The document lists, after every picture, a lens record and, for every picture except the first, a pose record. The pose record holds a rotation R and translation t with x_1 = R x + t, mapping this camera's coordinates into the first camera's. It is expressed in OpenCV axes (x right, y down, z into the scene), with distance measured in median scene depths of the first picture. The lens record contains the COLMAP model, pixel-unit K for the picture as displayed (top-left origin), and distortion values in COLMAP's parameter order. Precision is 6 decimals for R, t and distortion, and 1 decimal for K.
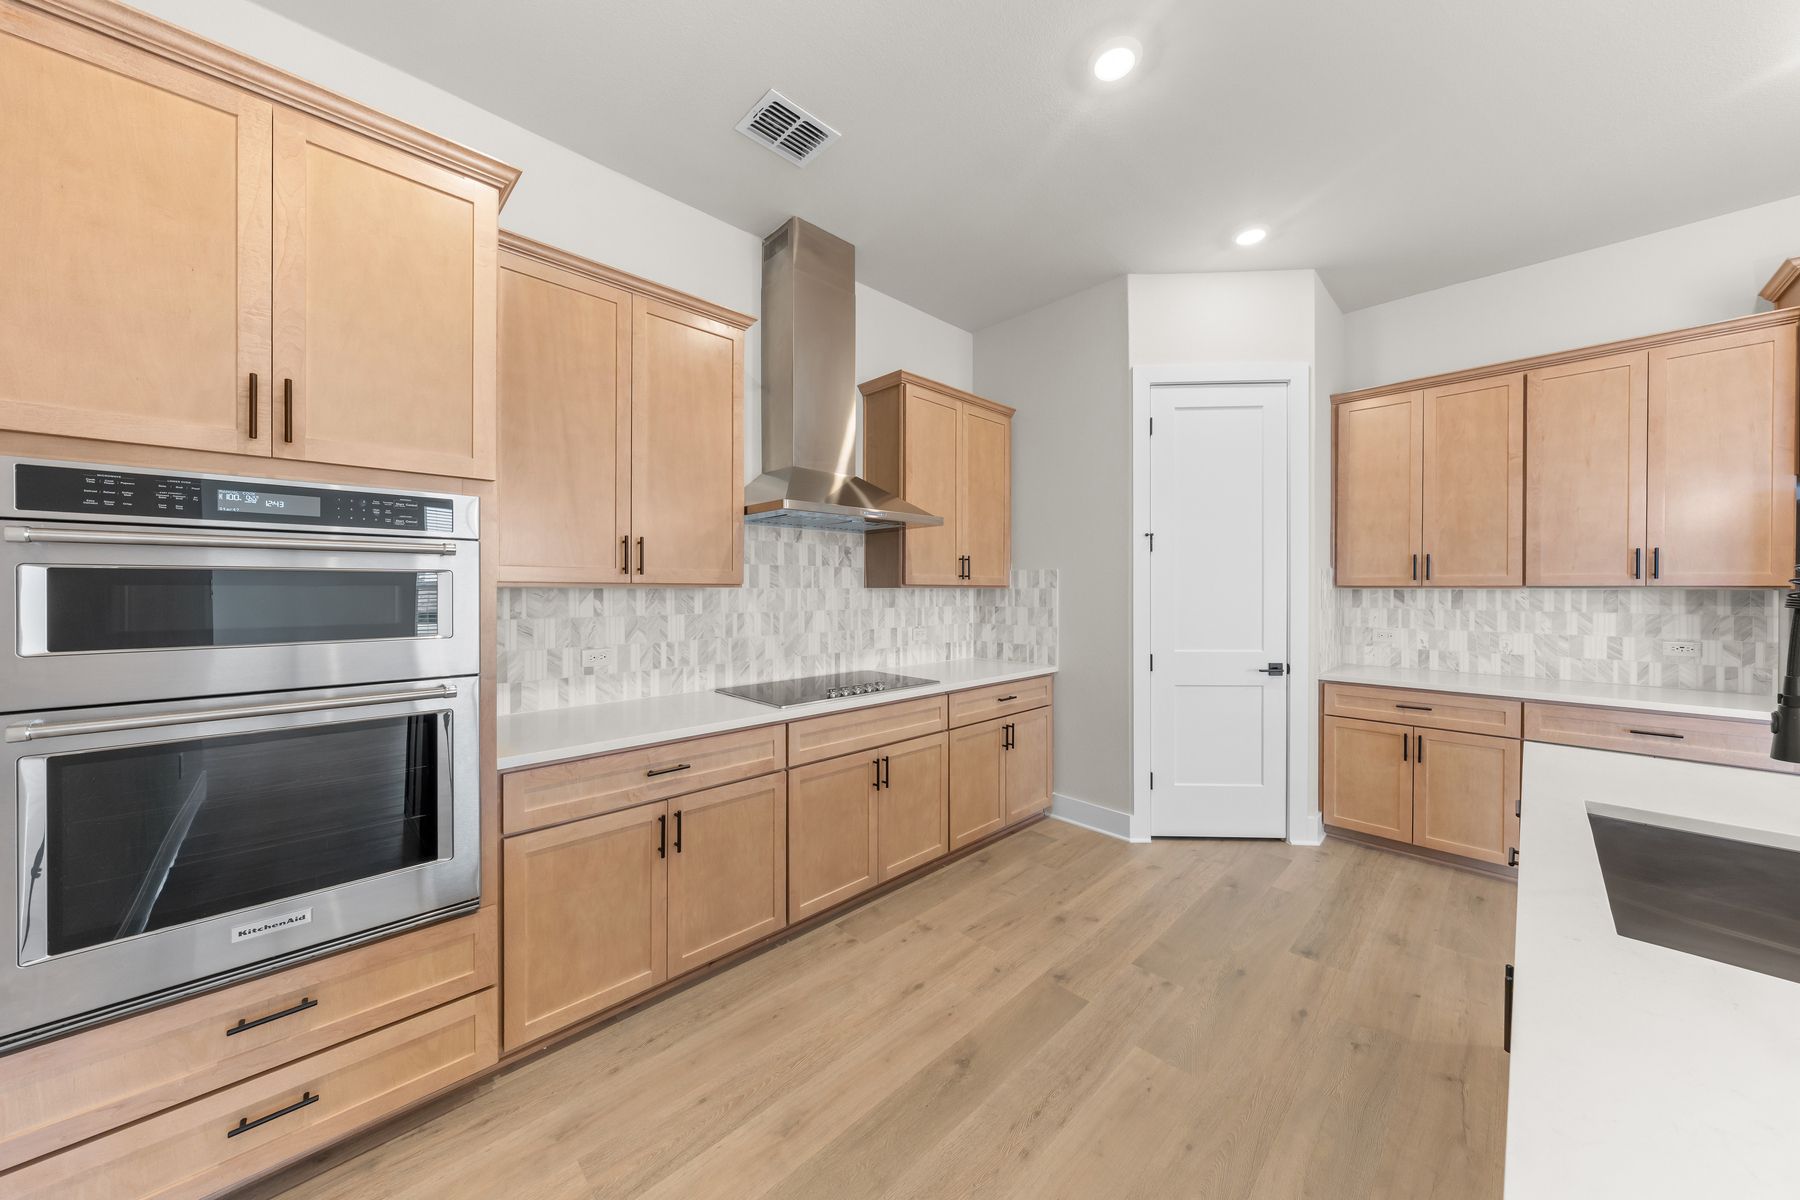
lens RADIAL K [[607.7, 0, 907.7], [0, 607.7, 590.2], [0, 0, 1]] dist [-0.002734, -0.000003]
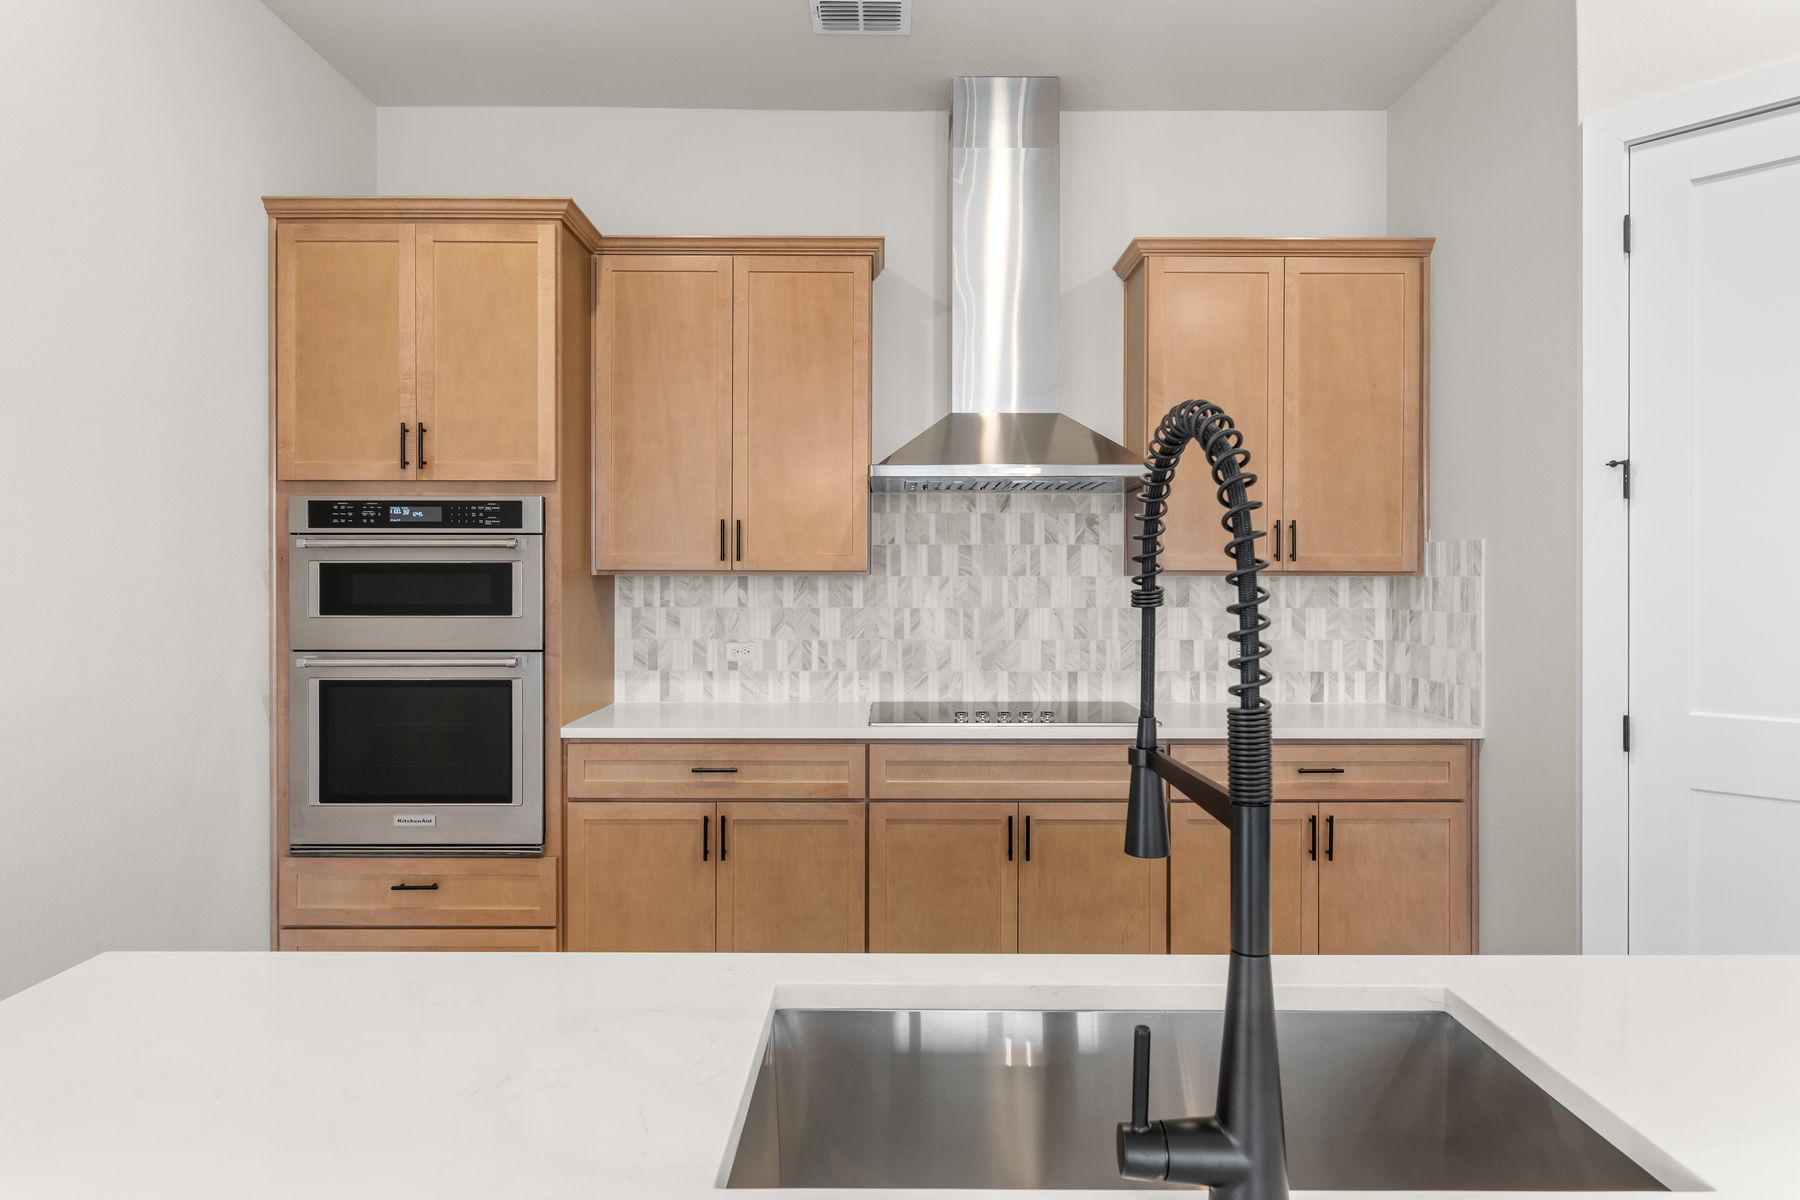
lens RADIAL K [[1061.2, 0, 901.0], [0, 1061.2, 583.1], [0, 0, 1]] dist [-0.001351, -0.003925]
pose [[0.718259, 0.003868, -0.695765, 0.631196], [-0.002742, 0.999993, 0.002729, 0.001768], [0.695771, -0.000053, 0.718264, 0.016474]]
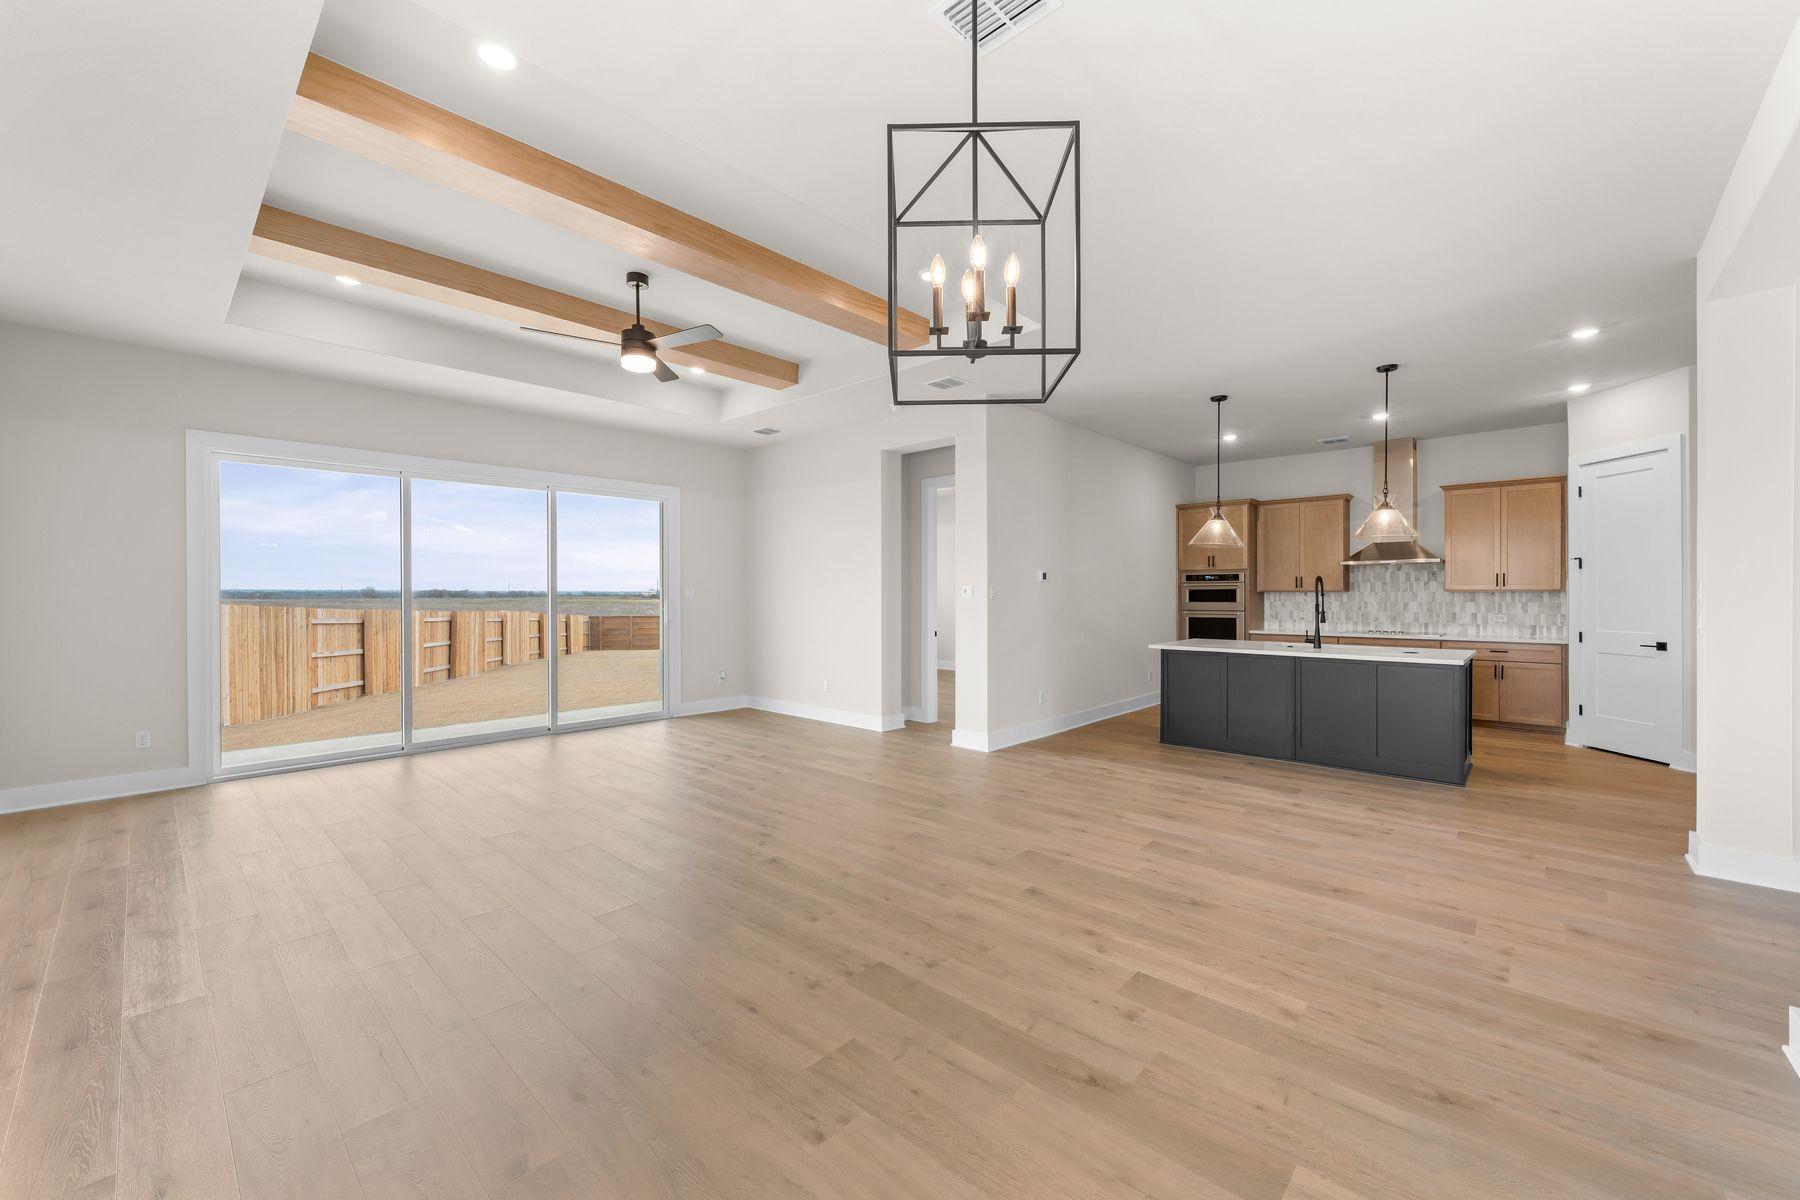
lens RADIAL K [[707.7, 0, 899.4], [0, 707.7, 594.9], [0, 0, 1]] dist [-0.005758, 0.000088]
pose [[0.050129, 0.002924, -0.998738, 2.431283], [0.000626, 0.999995, 0.002959, -0.000821], [0.998743, -0.000774, 0.050127, -1.014320]]
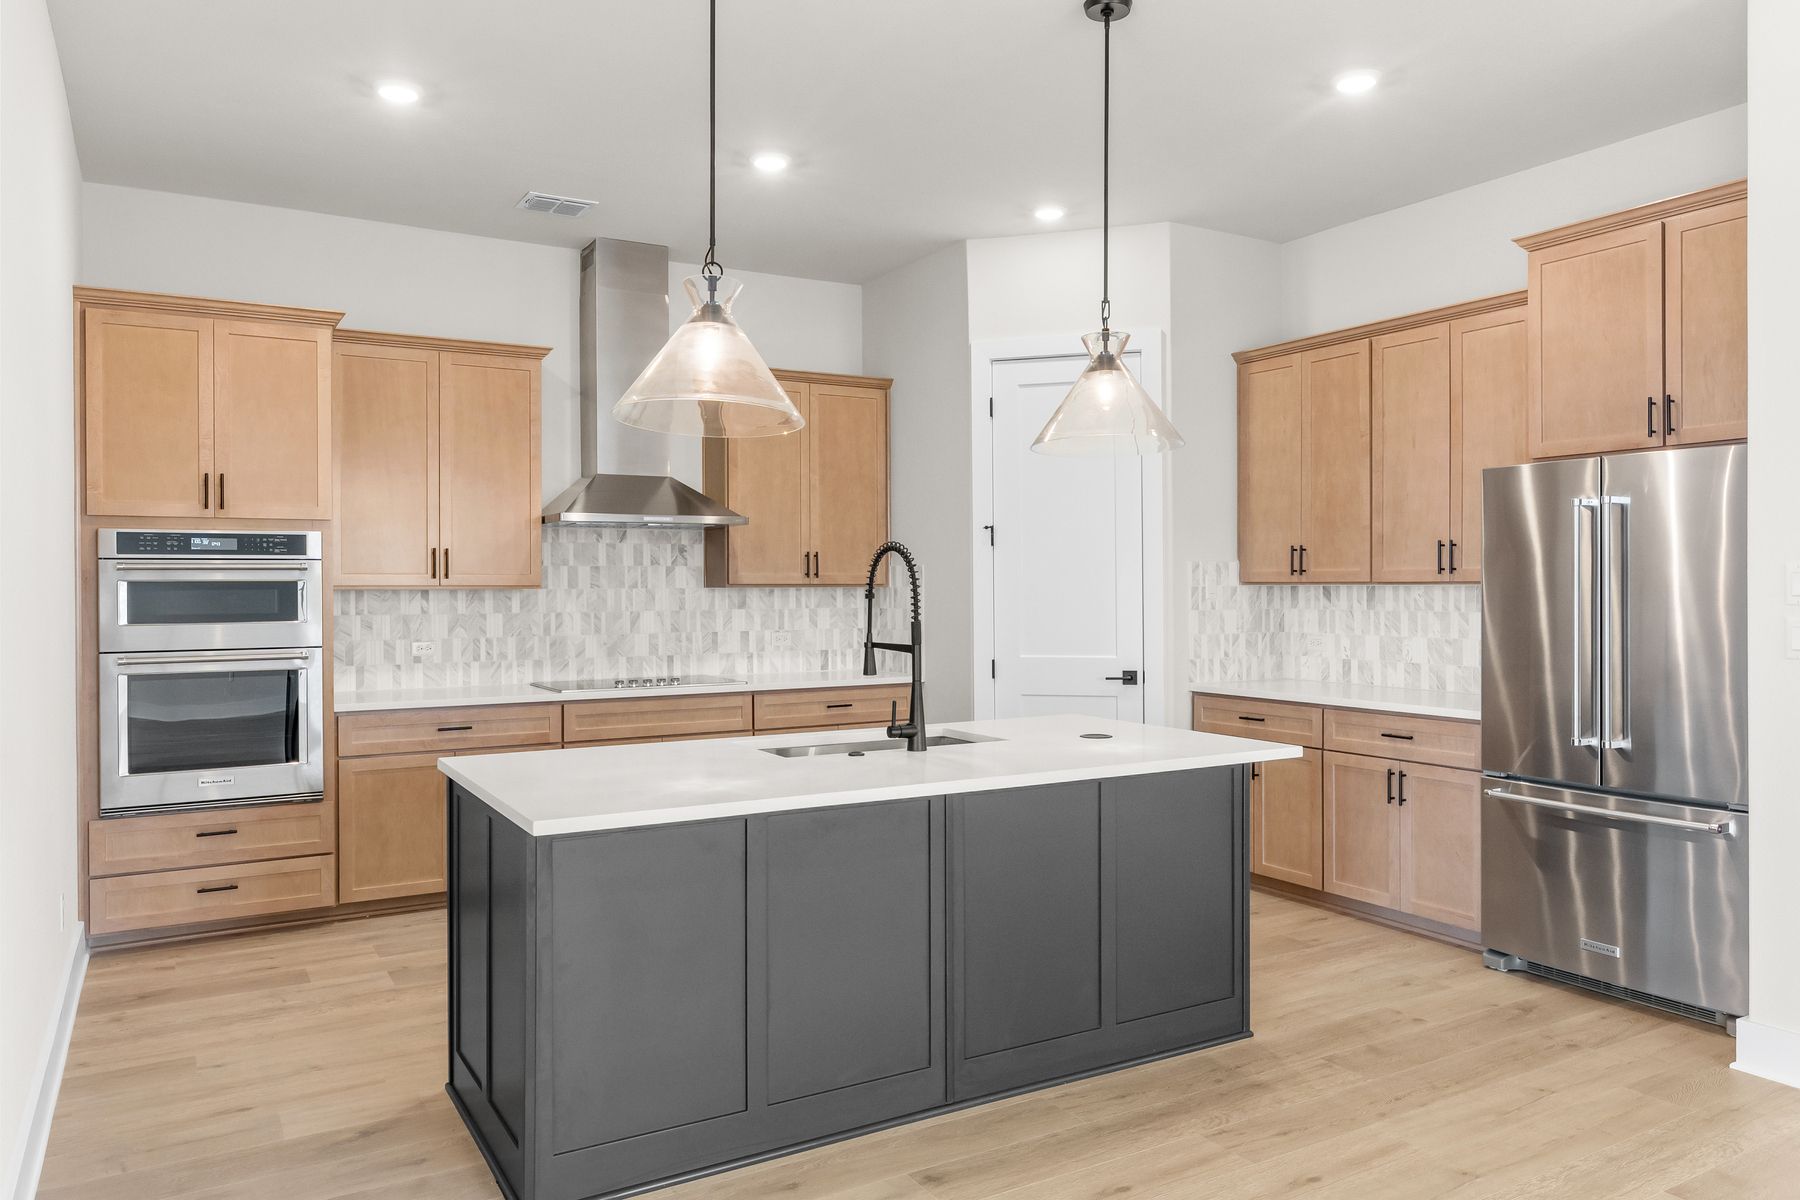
lens RADIAL K [[1243.9, 0, 907.6], [0, 1243.9, 590.5], [0, 0, 1]] dist [-0.001292, -0.003035]
pose [[0.971481, -0.004915, -0.237066, 0.794494], [0.005285, 0.999986, 0.000925, 0.000442], [0.237058, -0.002151, 0.971493, -0.915764]]
